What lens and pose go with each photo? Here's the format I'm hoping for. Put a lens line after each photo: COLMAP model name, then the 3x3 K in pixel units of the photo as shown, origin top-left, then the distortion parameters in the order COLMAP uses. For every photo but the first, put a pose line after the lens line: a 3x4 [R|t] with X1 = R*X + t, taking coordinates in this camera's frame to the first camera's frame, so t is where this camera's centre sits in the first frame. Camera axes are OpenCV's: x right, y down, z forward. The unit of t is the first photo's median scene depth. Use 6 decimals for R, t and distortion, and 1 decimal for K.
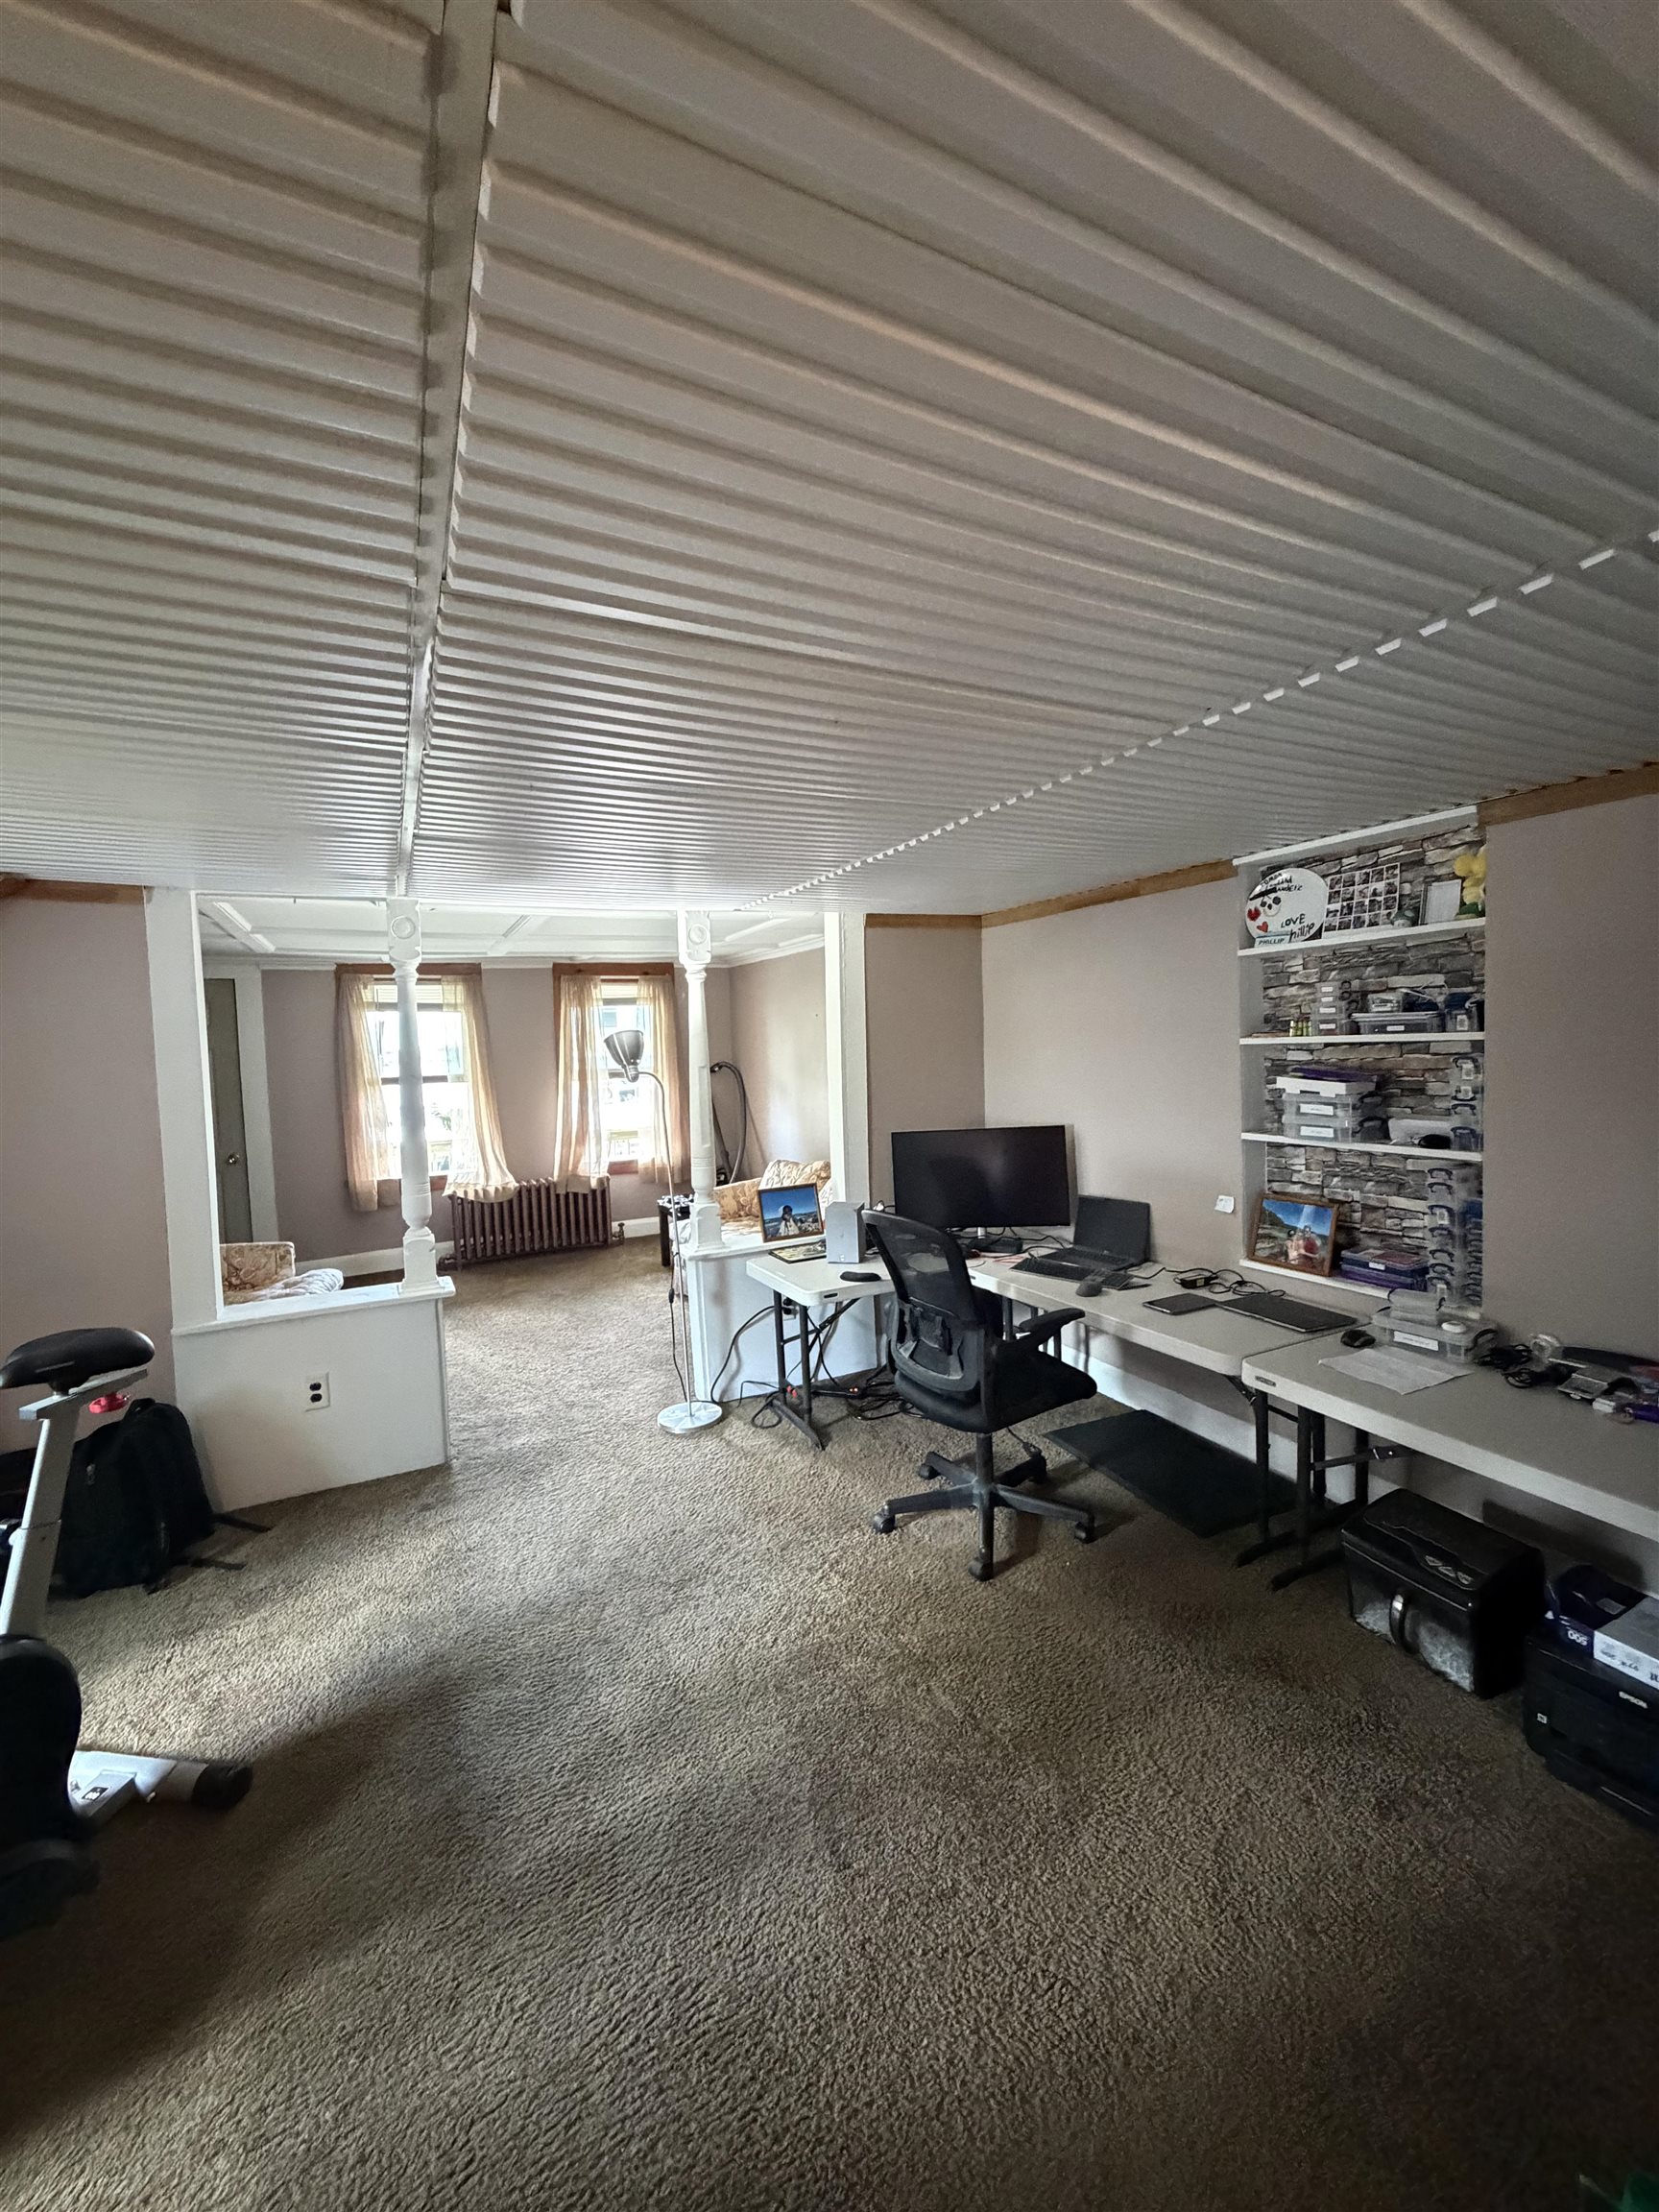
lens RADIAL K [[881.6, 0, 830.0], [0, 881.6, 1101.9], [0, 0, 1]] dist [-0.002316, 0.000305]
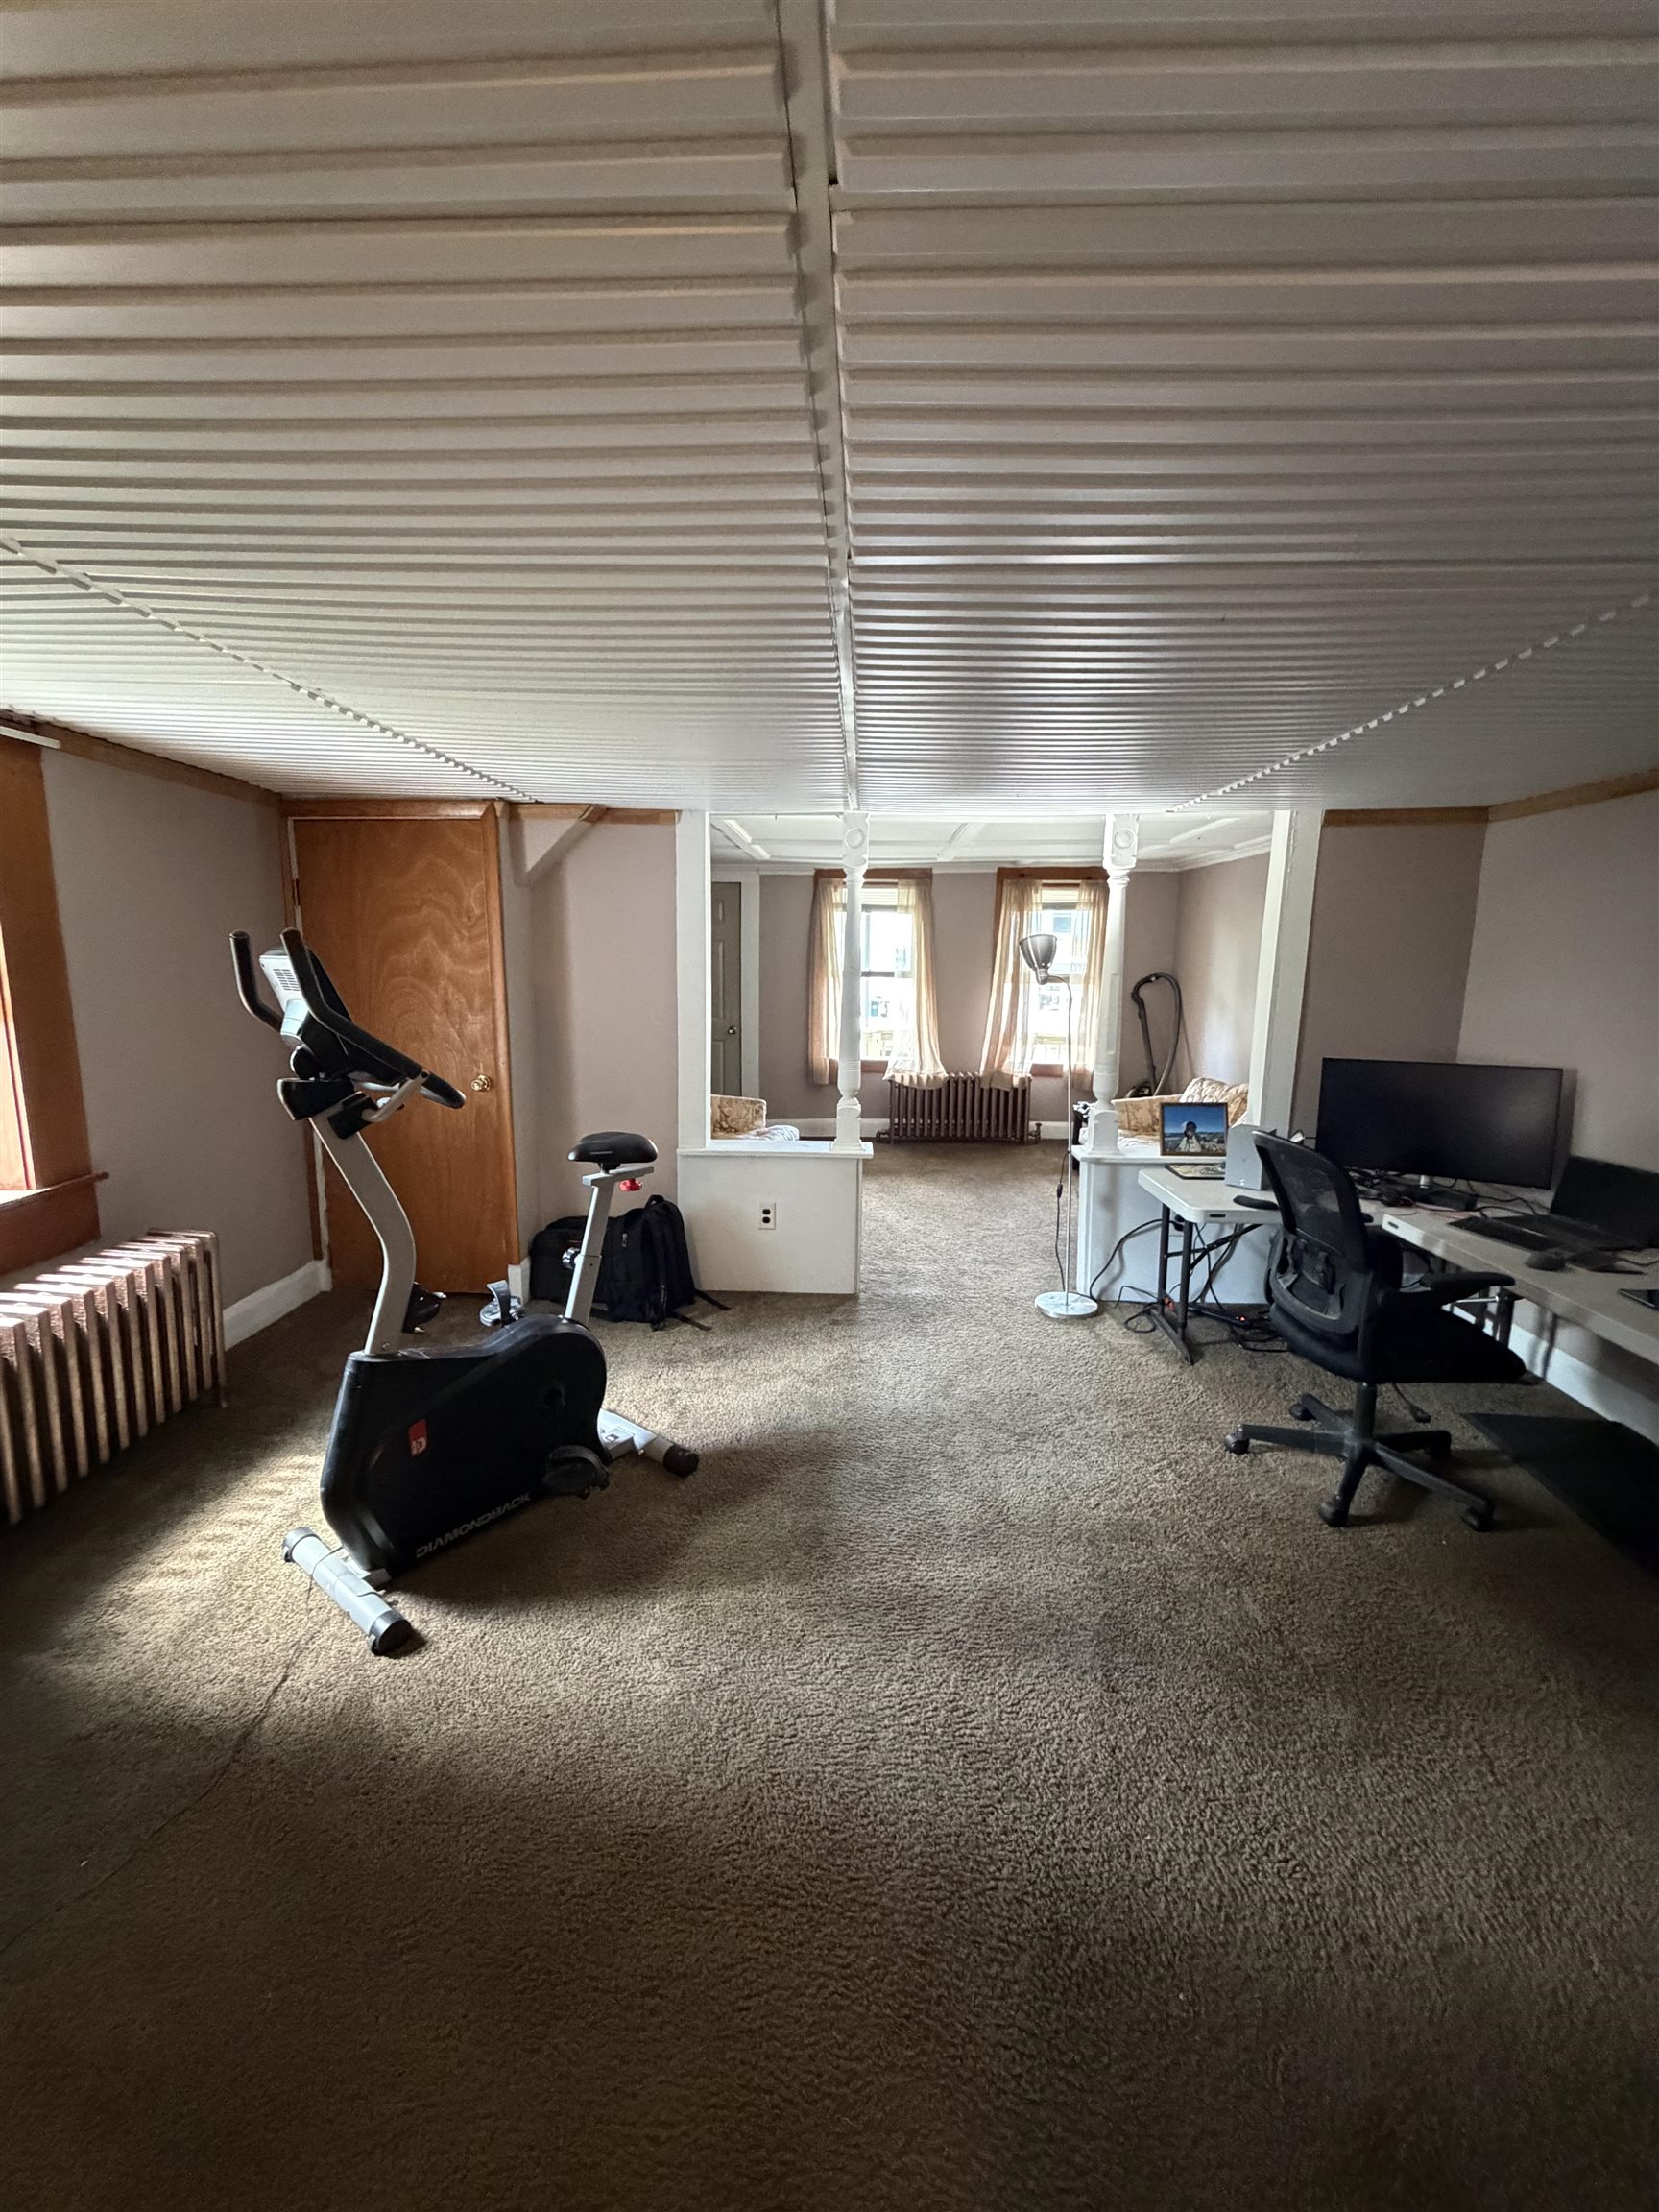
lens RADIAL K [[881.6, 0, 832.6], [0, 881.6, 1104.2], [0, 0, 1]] dist [-0.002316, 0.000305]
pose [[0.876274, 0.120604, -0.466474, 0.078212], [-0.069575, 0.989691, 0.125182, 0.005334], [0.476763, -0.077239, 0.875632, -0.057969]]
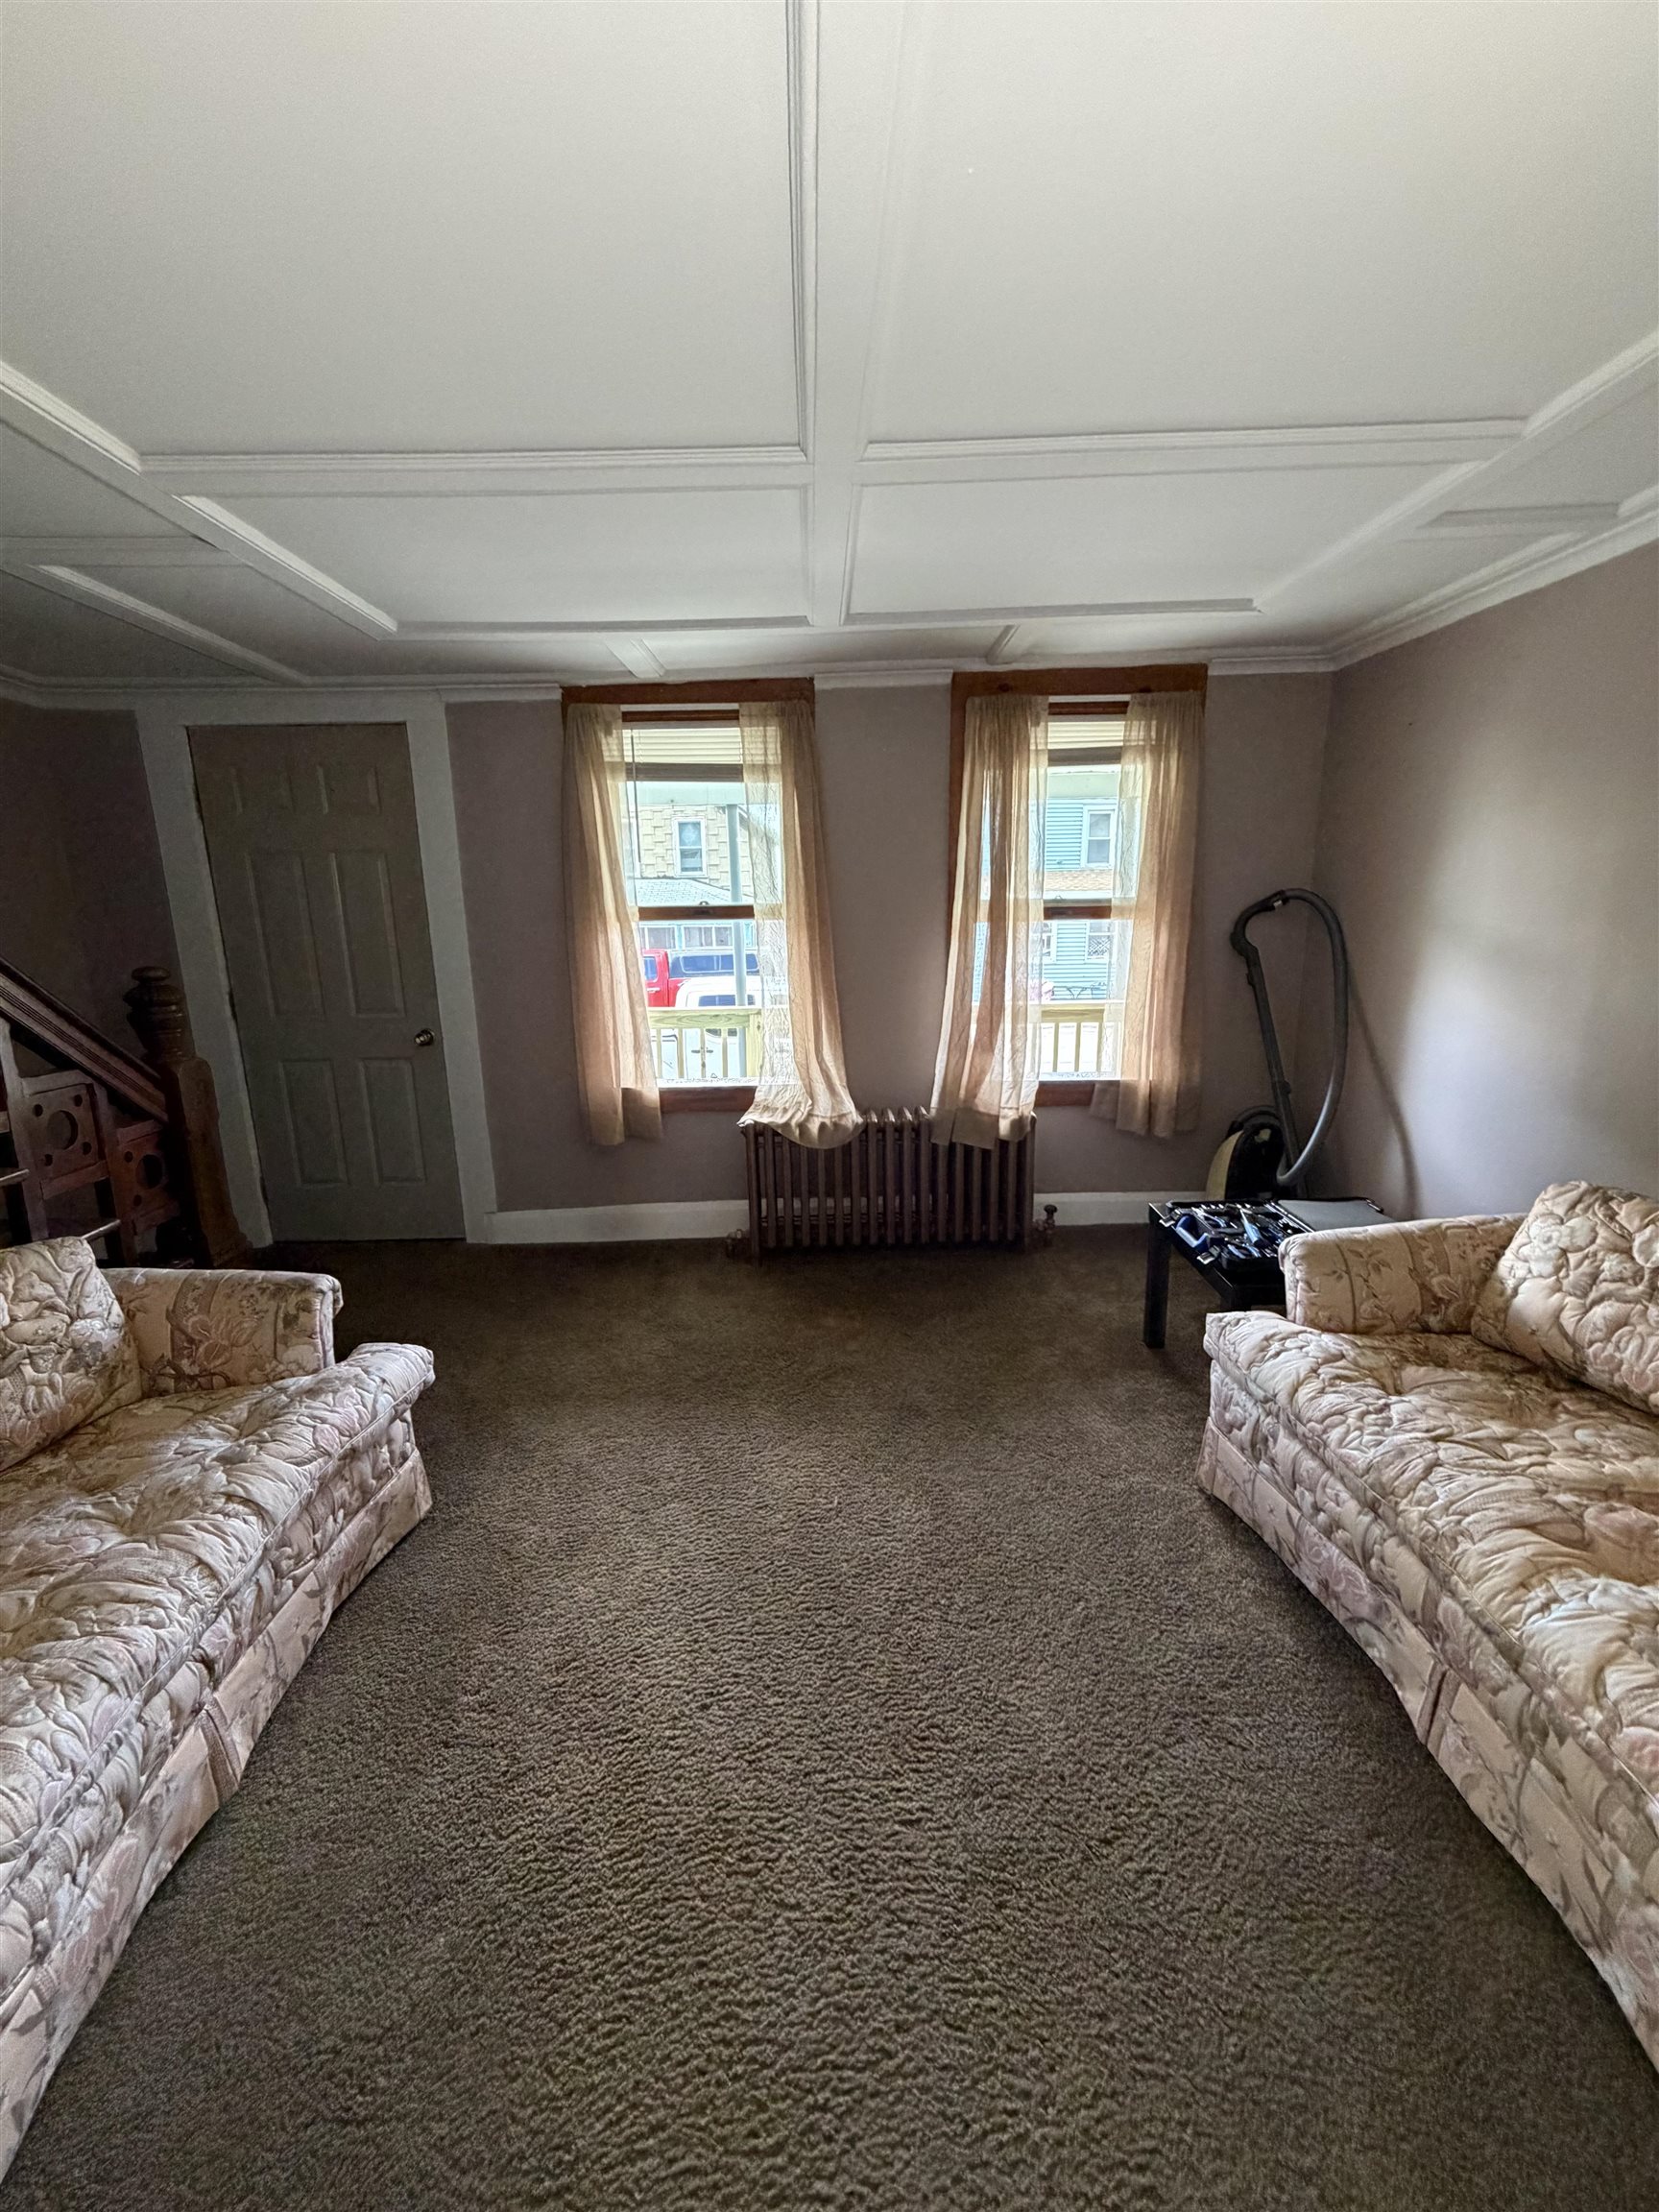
lens RADIAL K [[881.6, 0, 825.7], [0, 881.6, 1024.4], [0, 0, 1]] dist [-0.002316, 0.000305]
pose [[0.890000, 0.091197, -0.446748, -0.328440], [-0.041522, 0.991933, 0.119770, -0.051751], [0.454067, -0.088045, 0.886607, 1.204925]]
